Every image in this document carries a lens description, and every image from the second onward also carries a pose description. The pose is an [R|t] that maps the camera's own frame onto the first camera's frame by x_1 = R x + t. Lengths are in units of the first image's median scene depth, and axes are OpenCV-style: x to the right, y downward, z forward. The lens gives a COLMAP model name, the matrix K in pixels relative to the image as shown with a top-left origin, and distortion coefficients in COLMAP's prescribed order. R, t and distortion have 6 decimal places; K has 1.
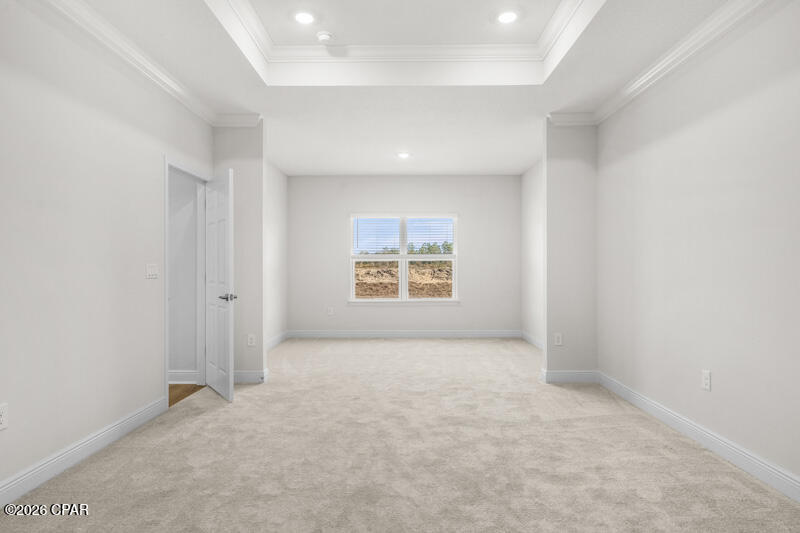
lens RADIAL K [[468.3, 0, 398.2], [0, 468.3, 265.0], [0, 0, 1]] dist [-0.002208, -0.000226]
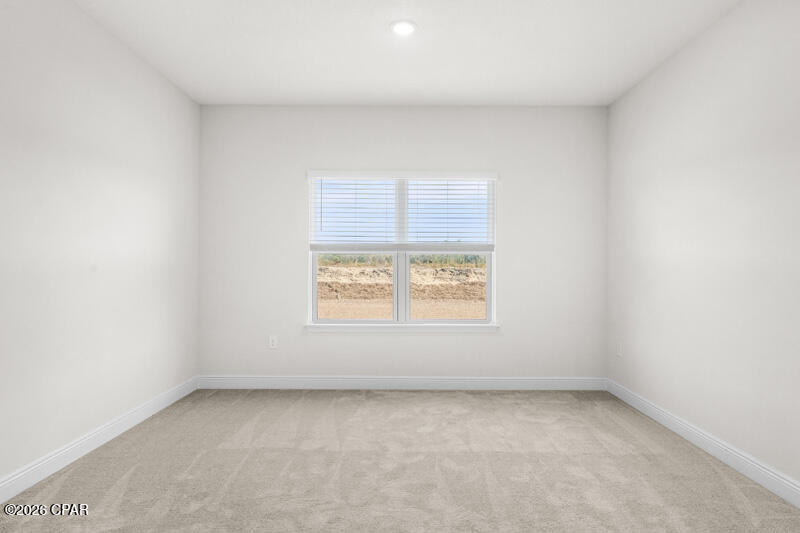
lens RADIAL K [[468.3, 0, 401.2], [0, 468.3, 265.3], [0, 0, 1]] dist [-0.002208, -0.000226]
pose [[0.999935, 0.008951, 0.007051, 0.001956], [-0.008960, 0.999959, 0.001319, 0.001525], [-0.007039, -0.001382, 0.999974, 0.114929]]
